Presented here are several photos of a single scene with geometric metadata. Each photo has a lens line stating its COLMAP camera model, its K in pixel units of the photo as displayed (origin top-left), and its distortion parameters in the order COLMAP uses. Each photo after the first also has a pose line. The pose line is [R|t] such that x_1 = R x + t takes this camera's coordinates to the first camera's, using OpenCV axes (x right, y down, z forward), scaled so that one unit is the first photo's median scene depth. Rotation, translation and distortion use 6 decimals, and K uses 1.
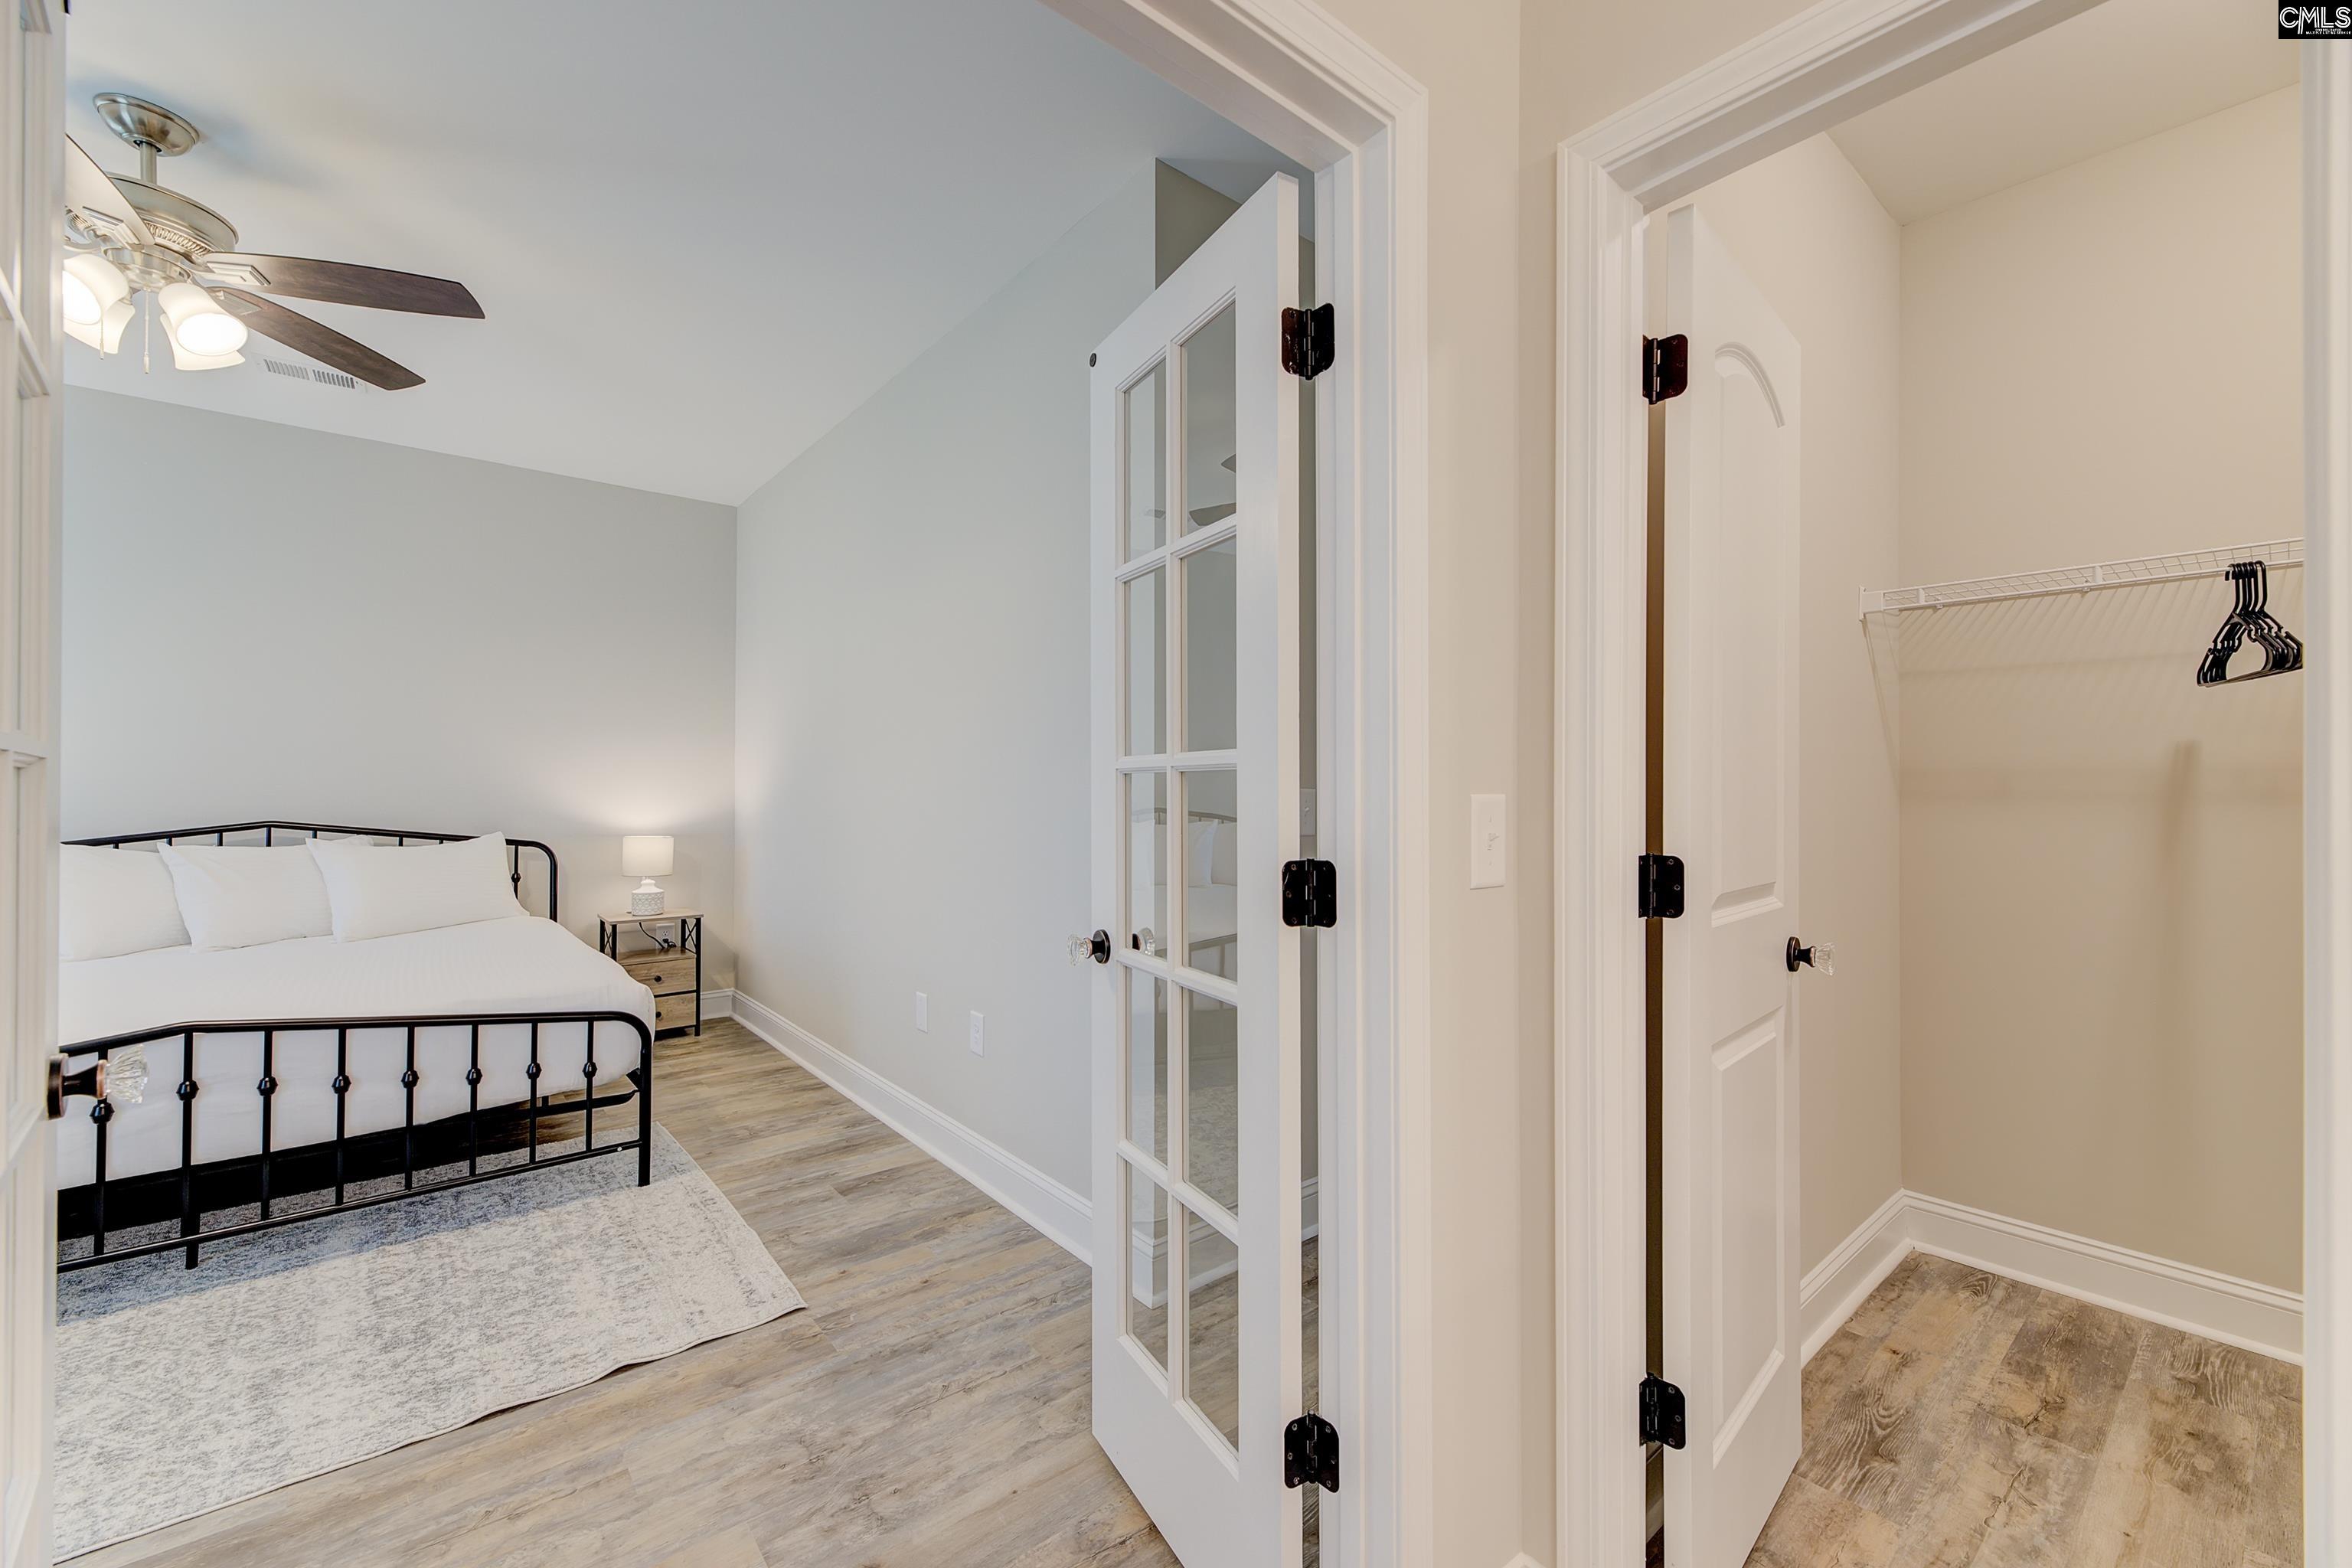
lens RADIAL K [[935.1, 0, 1181.7], [0, 935.1, 769.8], [0, 0, 1]] dist [0.002932, -0.000297]
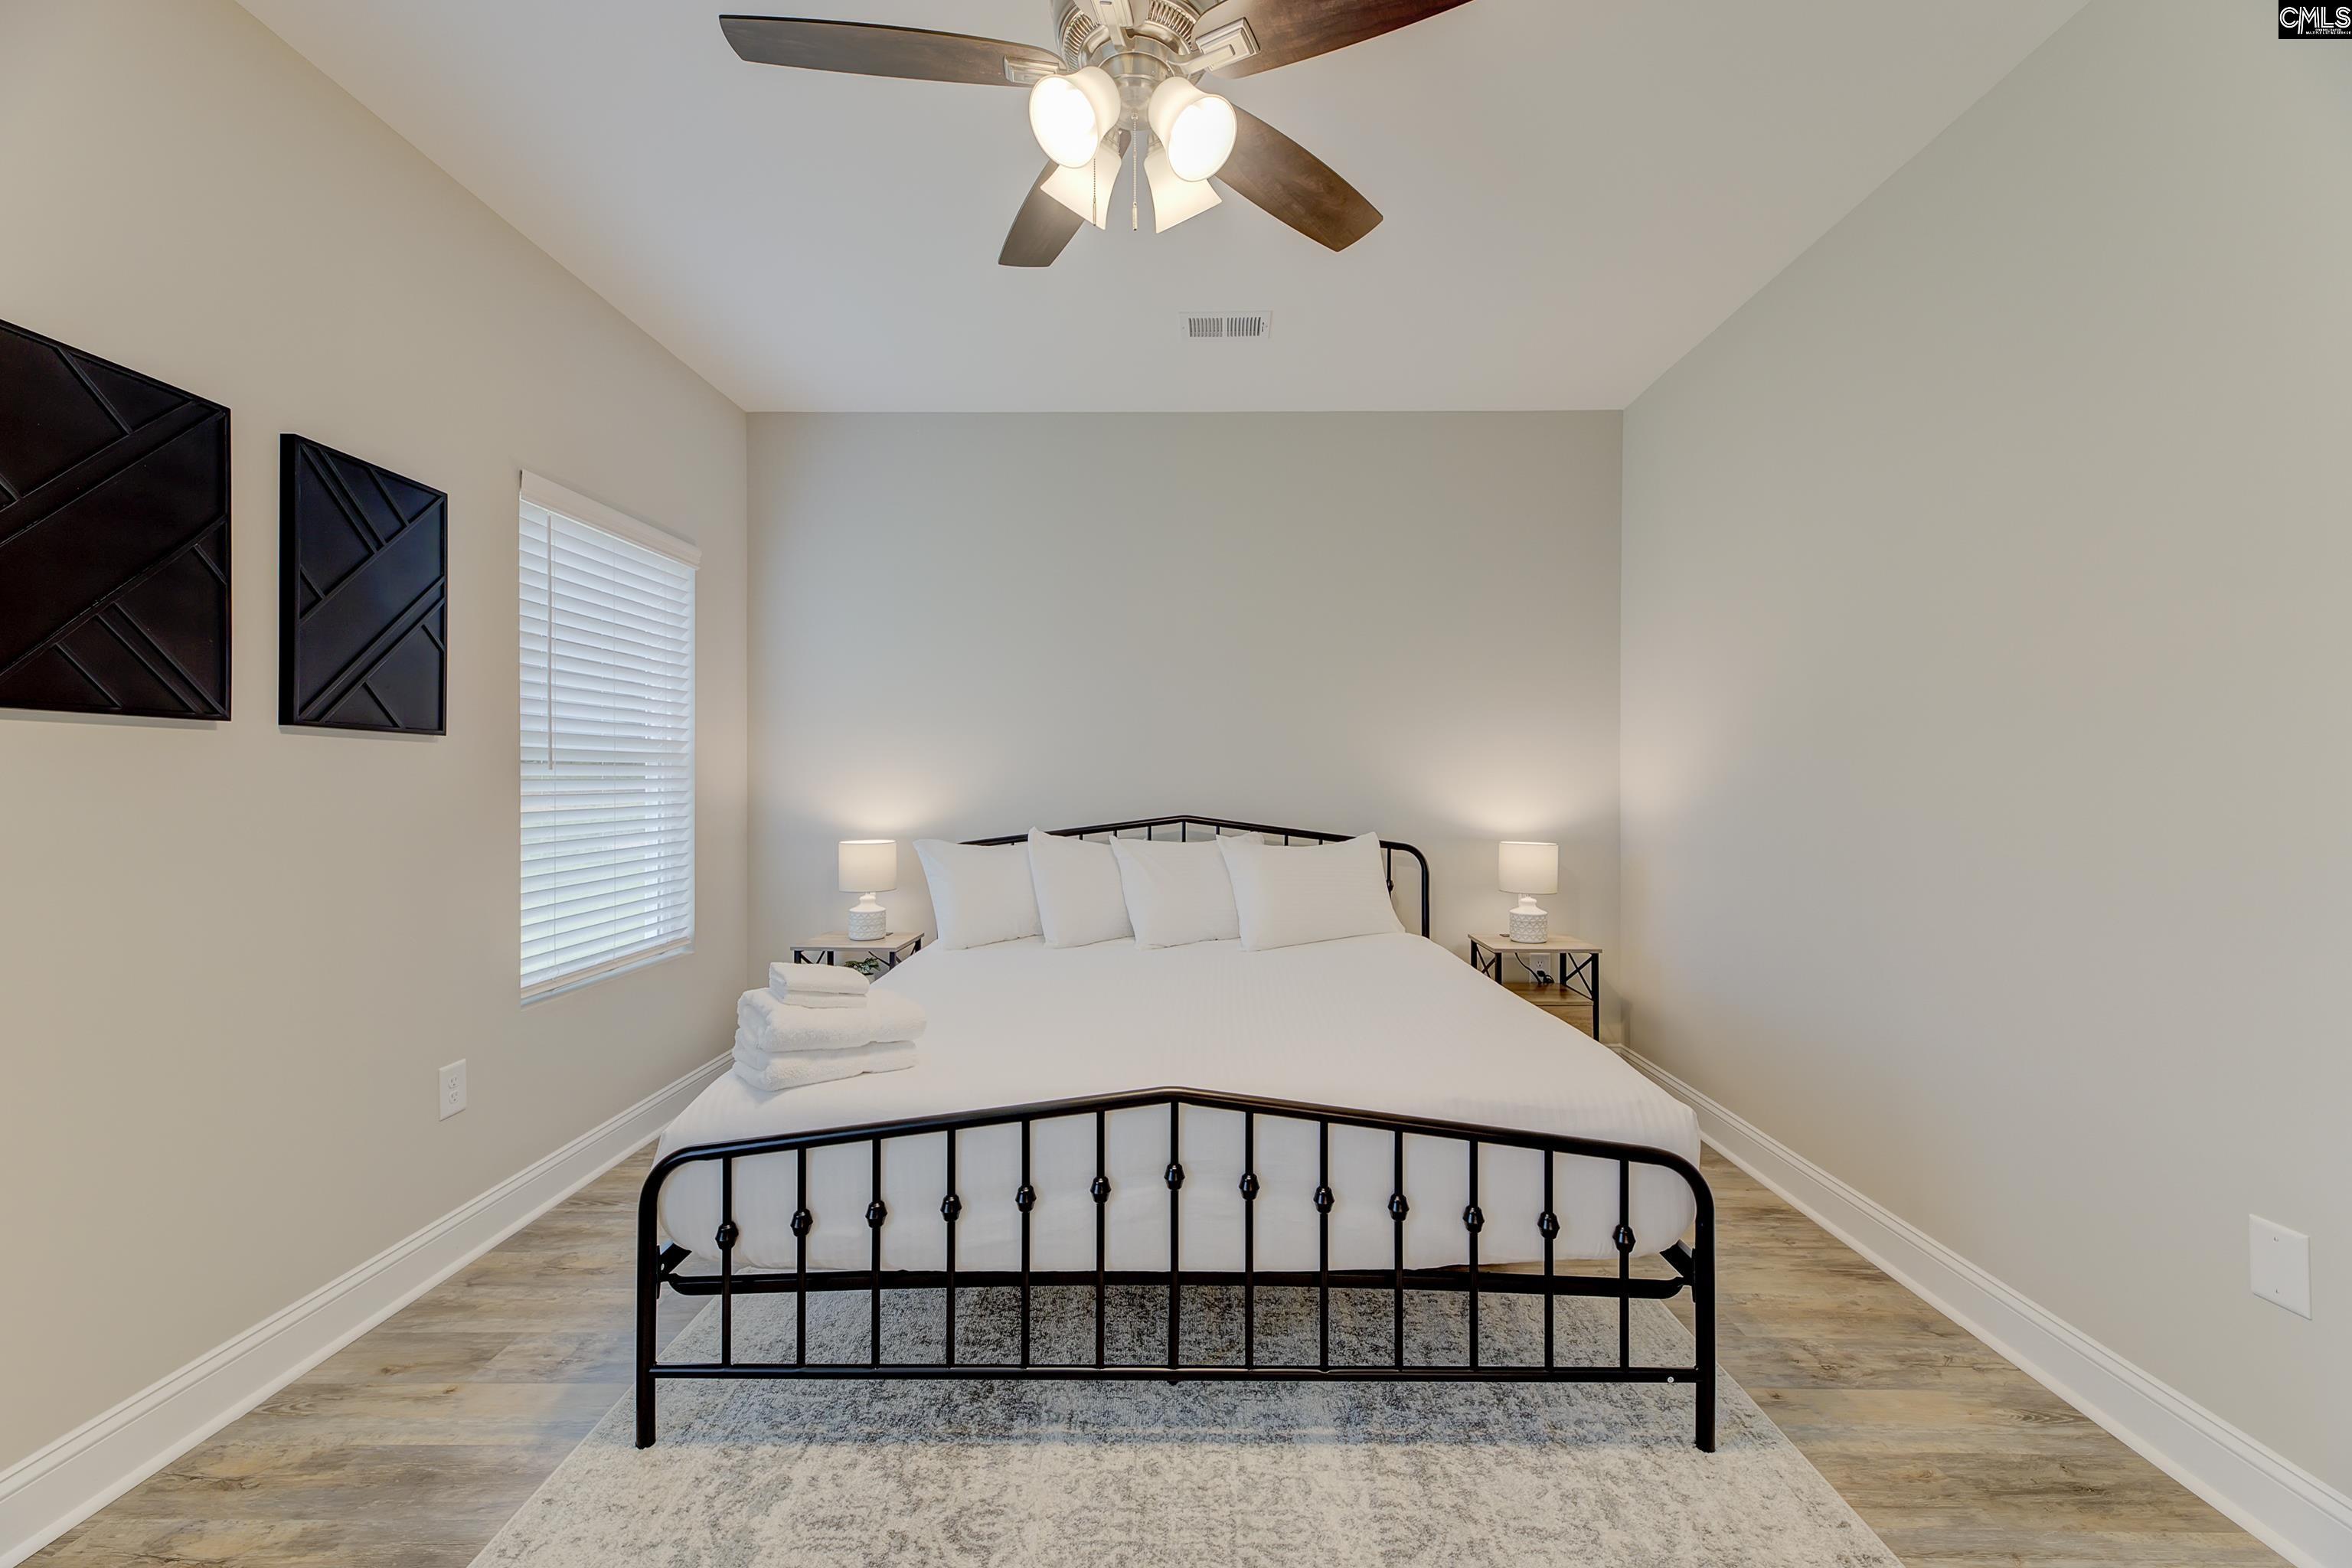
lens RADIAL K [[957.8, 0, 1201.5], [0, 957.8, 774.5], [0, 0, 1]] dist [0.002599, -0.000168]
pose [[0.764875, -0.004328, -0.644165, -0.380891], [0.010652, 0.999926, 0.005930, 0.007801], [0.644091, -0.011398, 0.764864, 0.298024]]
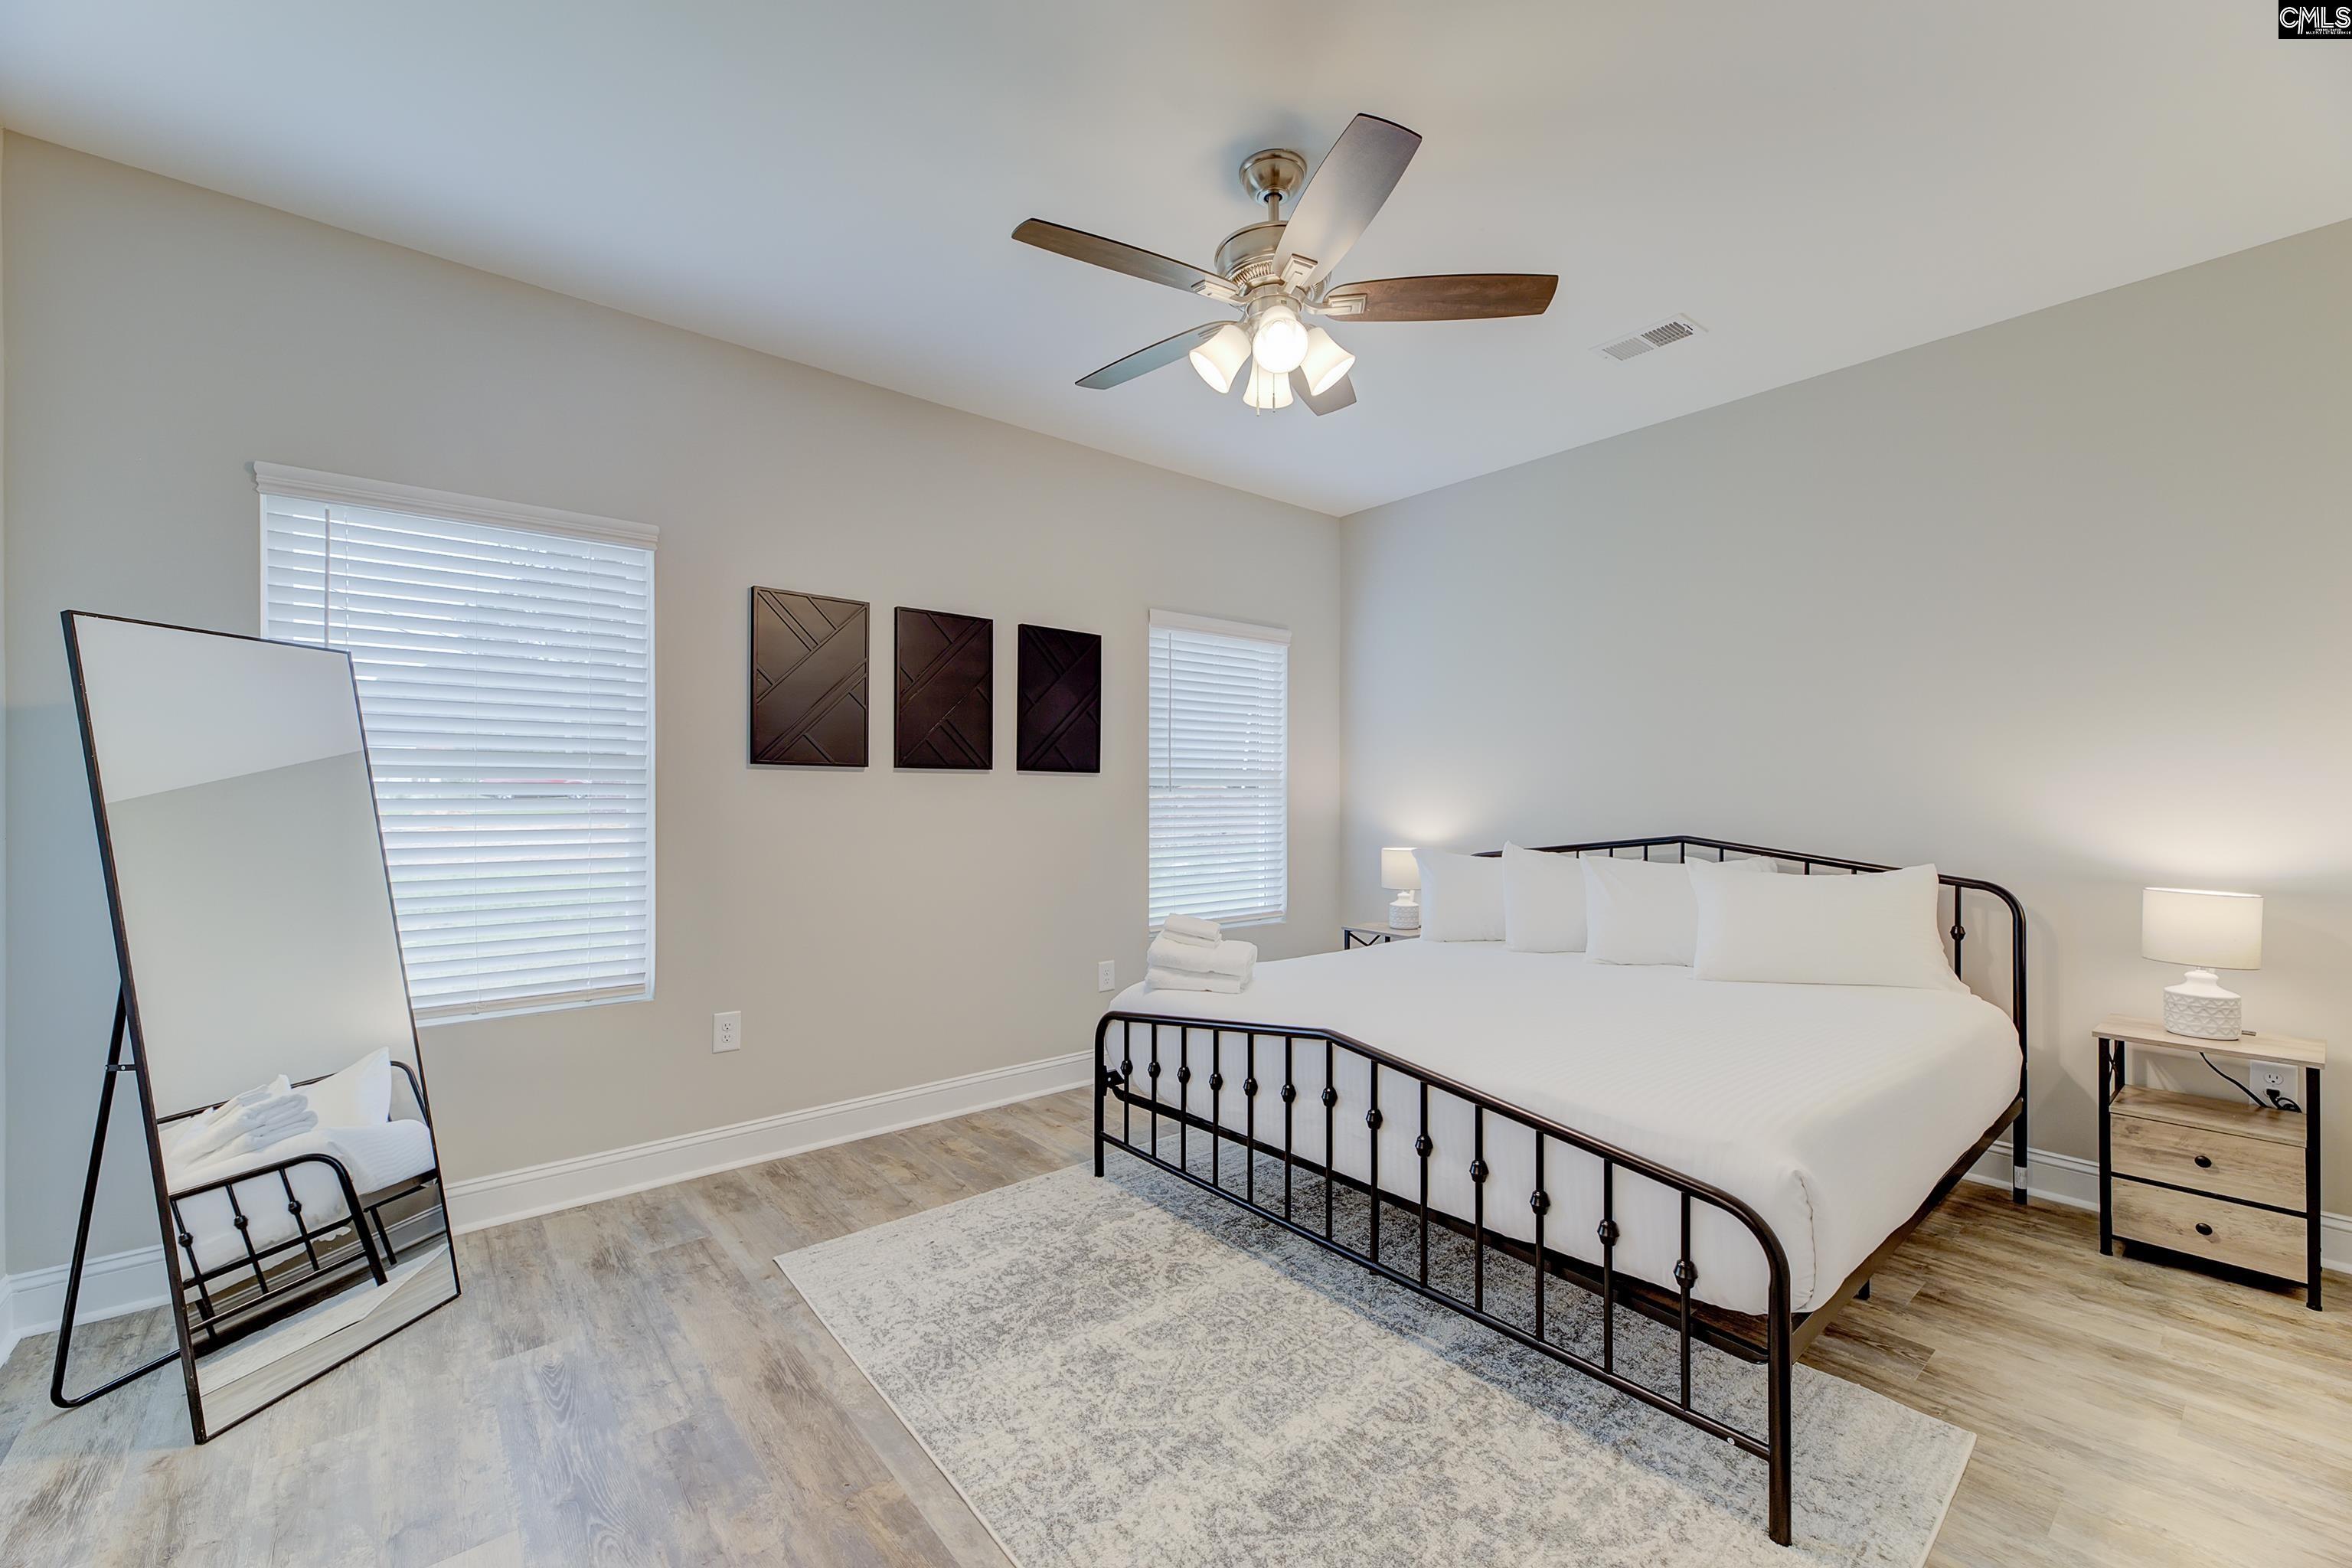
lens RADIAL K [[940.9, 0, 1171.6], [0, 940.9, 788.7], [0, 0, 1]] dist [0.001937, -0.000151]
pose [[-0.001244, -0.009541, -0.999954, -0.025274], [0.014010, 0.999856, -0.009558, 0.011010], [0.999901, -0.014022, -0.001111, 0.590467]]
